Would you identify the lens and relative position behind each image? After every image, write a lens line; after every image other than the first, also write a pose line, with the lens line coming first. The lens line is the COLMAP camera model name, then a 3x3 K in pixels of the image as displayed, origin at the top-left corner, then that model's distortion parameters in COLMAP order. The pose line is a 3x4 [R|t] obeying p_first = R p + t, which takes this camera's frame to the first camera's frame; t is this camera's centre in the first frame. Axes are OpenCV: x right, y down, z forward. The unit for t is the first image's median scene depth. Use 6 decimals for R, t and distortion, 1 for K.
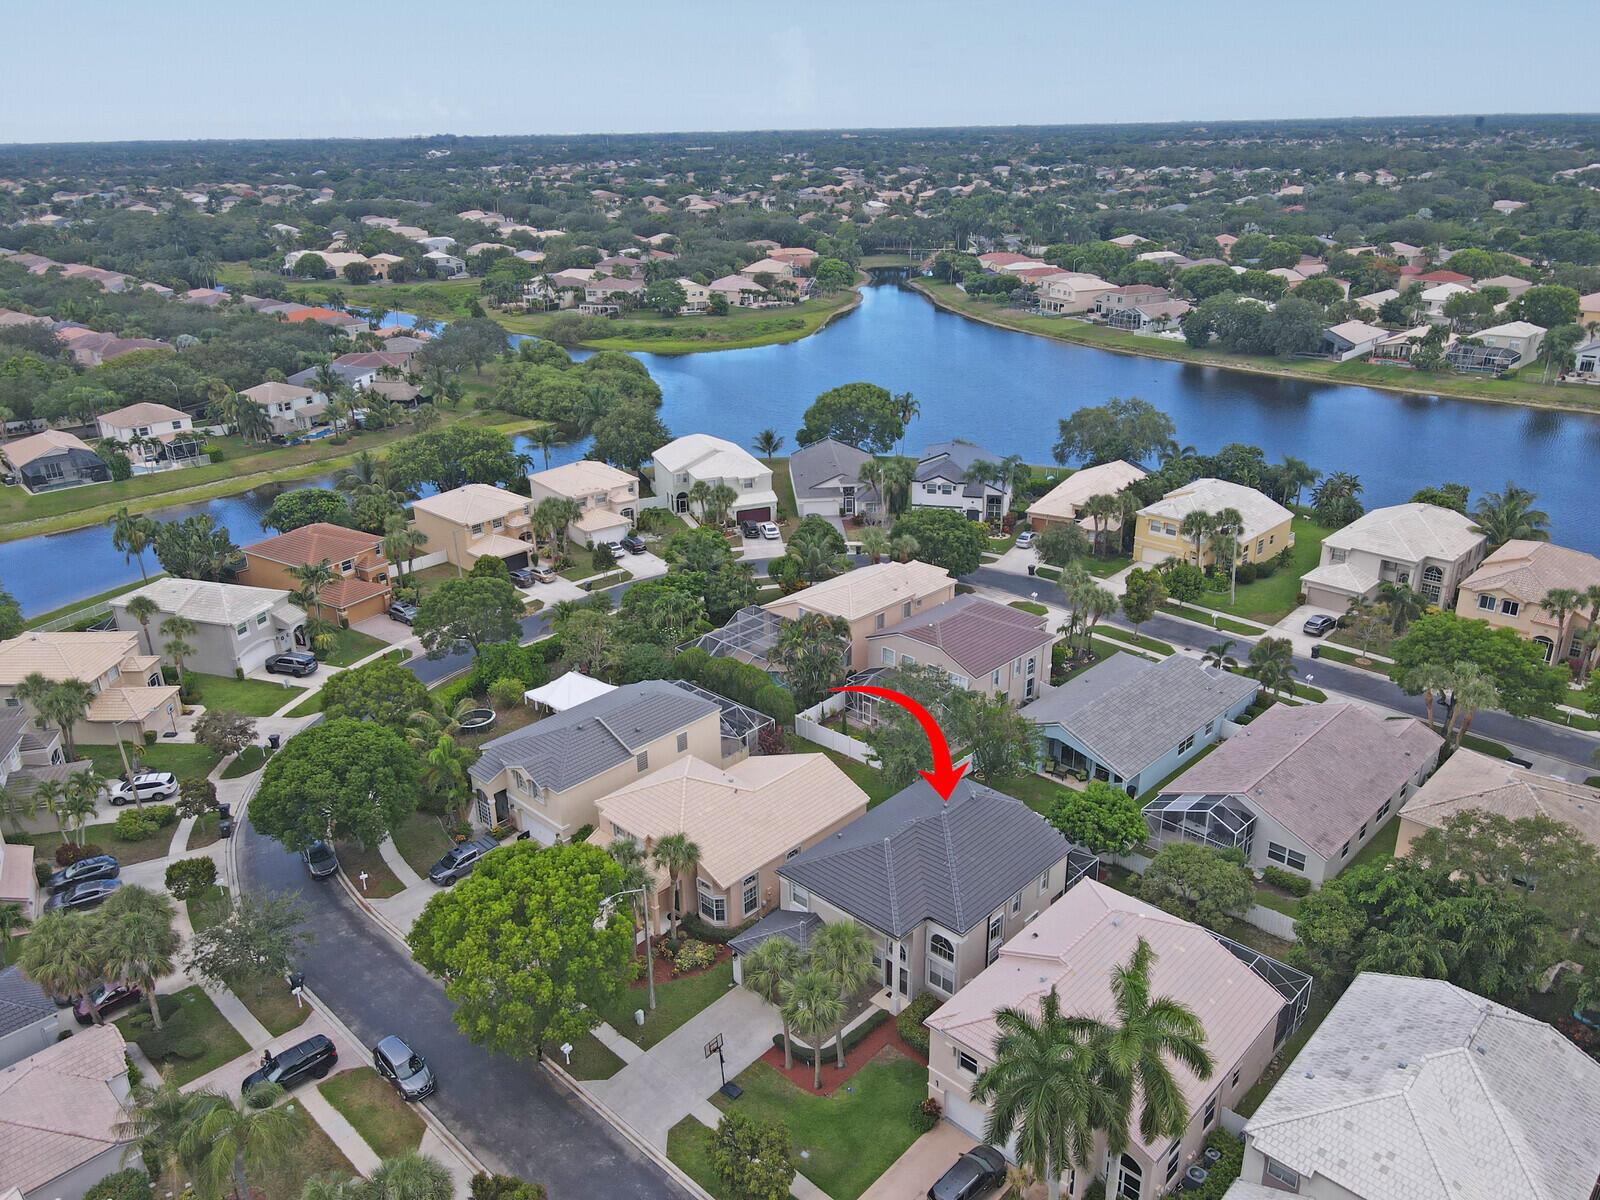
lens RADIAL K [[1180.0, 0, 800.0], [0, 1180.0, 600.0], [0, 0, 1]] dist [0.028119, 0.005412]
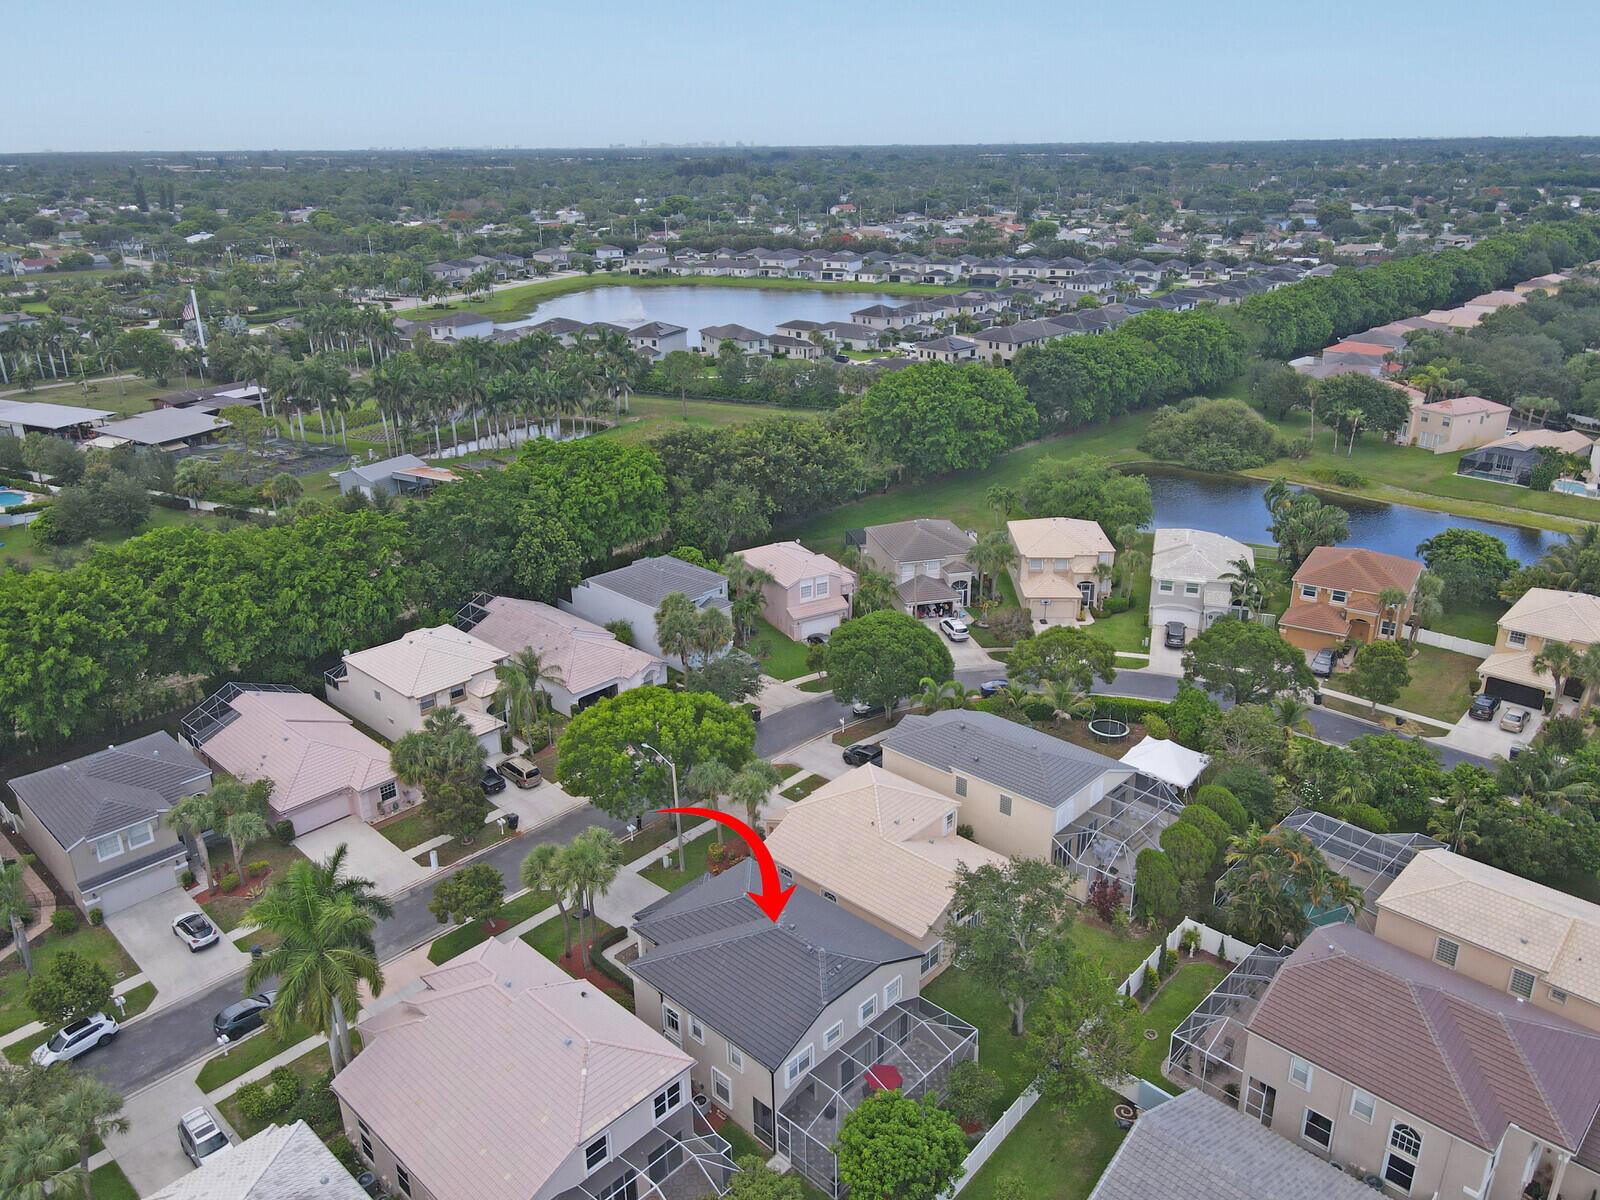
lens RADIAL K [[1180.0, 0, 800.0], [0, 1180.0, 600.0], [0, 0, 1]] dist [0.028119, 0.005412]
pose [[-0.020797, 0.369803, -0.928878, 0.423307], [-0.358870, 0.864402, 0.352168, -0.171410], [0.933156, 0.340670, 0.114734, 0.417063]]
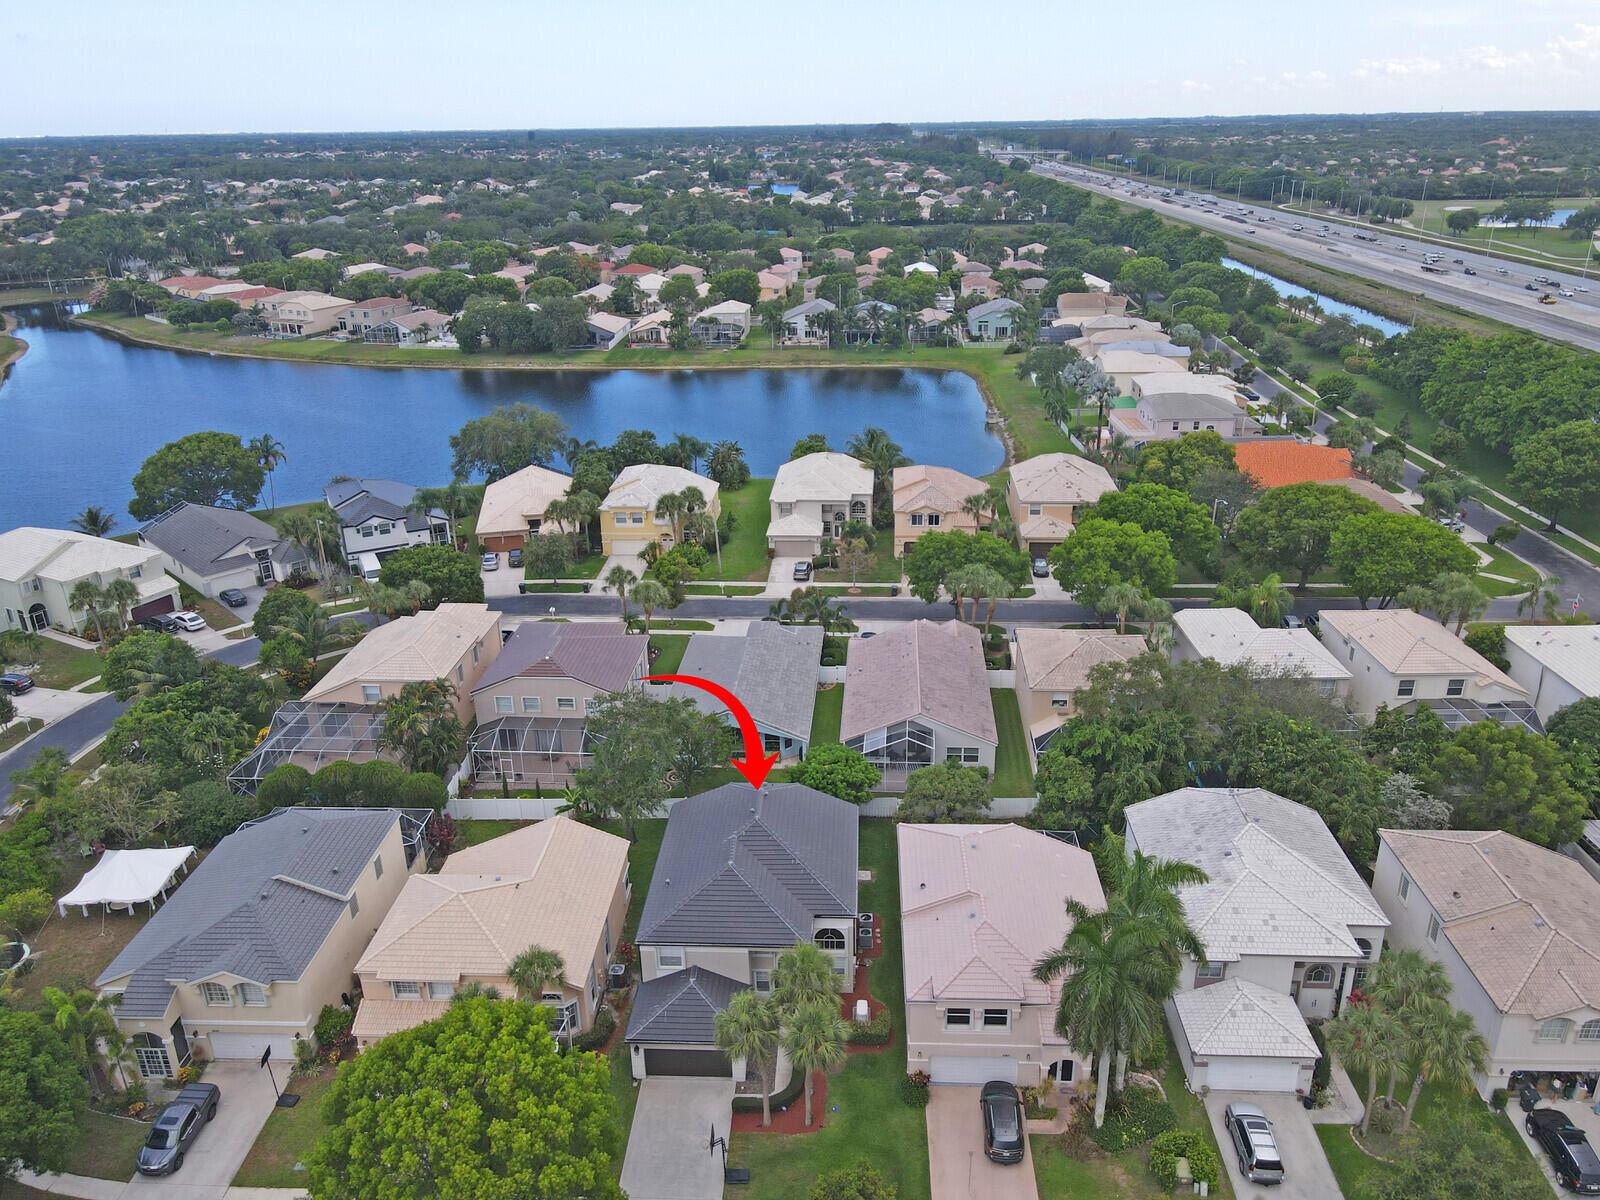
lens RADIAL K [[1189.2, 0, 800.0], [0, 1189.2, 600.0], [0, 0, 1]] dist [0.010531, 0.008203]
pose [[0.759238, -0.242915, 0.603780, -0.199353], [0.249185, 0.965538, 0.075116, -0.029722], [-0.601219, 0.093422, 0.793604, 0.087338]]
